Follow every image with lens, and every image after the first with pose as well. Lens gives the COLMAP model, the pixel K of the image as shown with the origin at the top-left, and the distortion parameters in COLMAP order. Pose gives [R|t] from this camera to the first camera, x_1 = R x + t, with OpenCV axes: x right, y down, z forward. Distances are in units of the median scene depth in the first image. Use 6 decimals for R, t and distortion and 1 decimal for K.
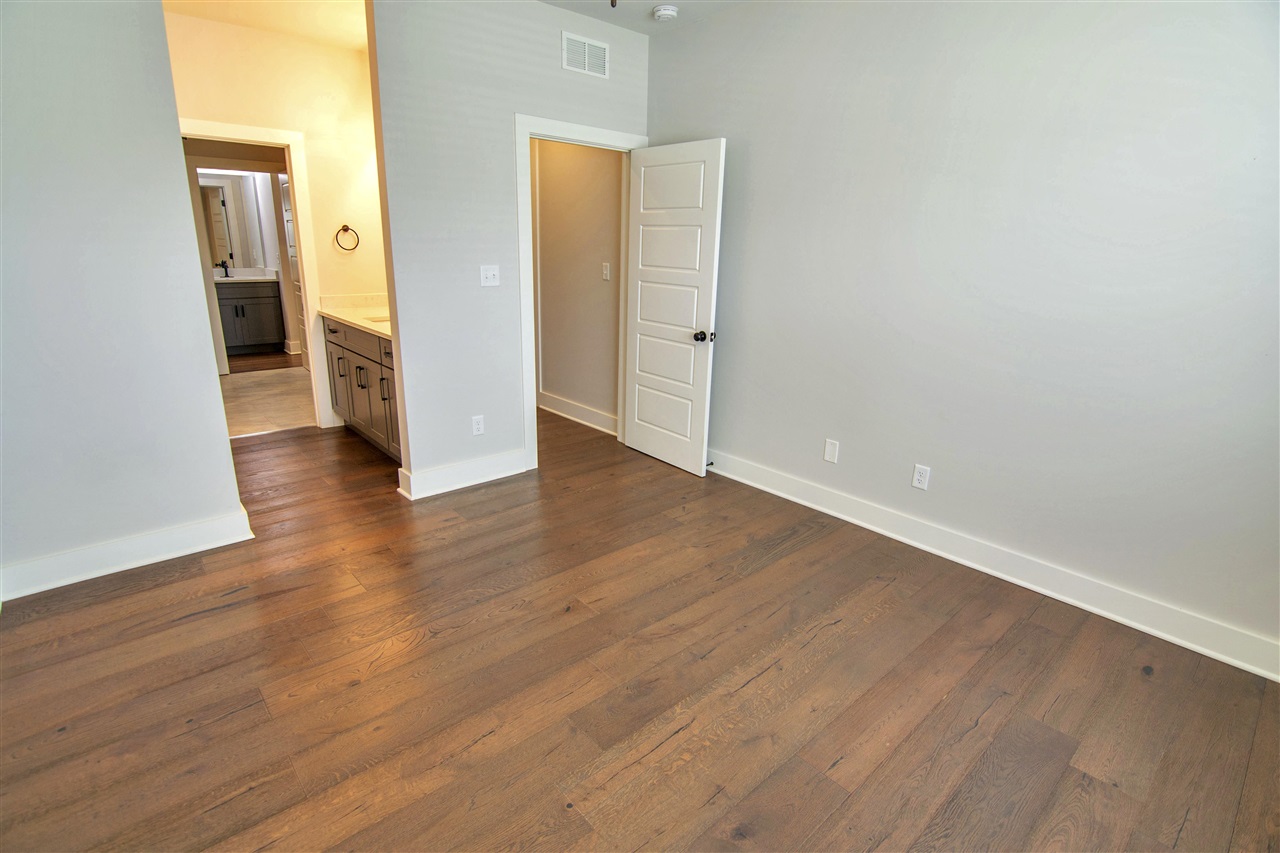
lens RADIAL K [[628.8, 0, 640.0], [0, 628.8, 426.5], [0, 0, 1]] dist [-0.020891, -0.000360]
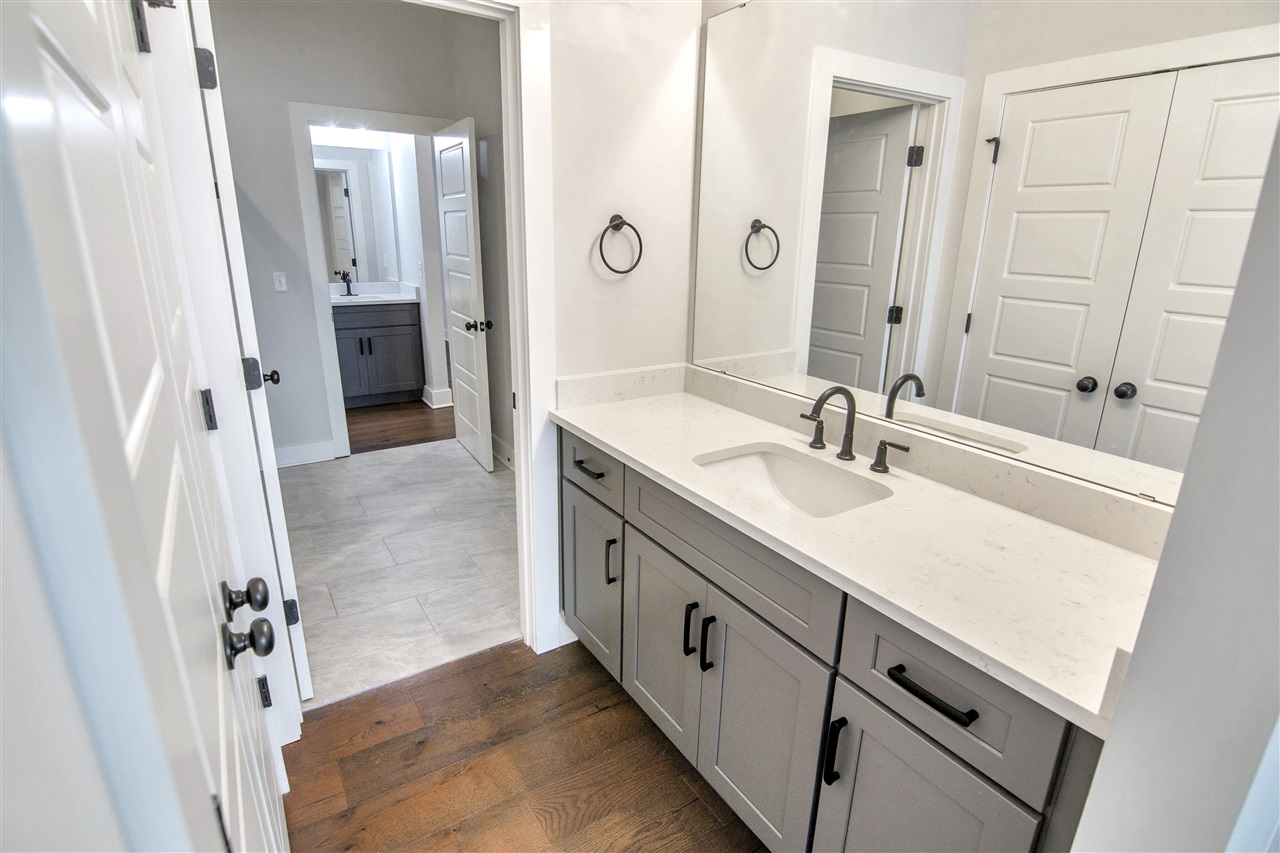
lens RADIAL K [[628.8, 0, 640.0], [0, 628.8, 426.5], [0, 0, 1]] dist [-0.020891, -0.000360]
pose [[0.989763, 0.033214, -0.138803, -0.237303], [-0.032234, 0.999437, 0.009304, -0.110066], [0.139034, -0.004735, 0.990276, 0.347623]]
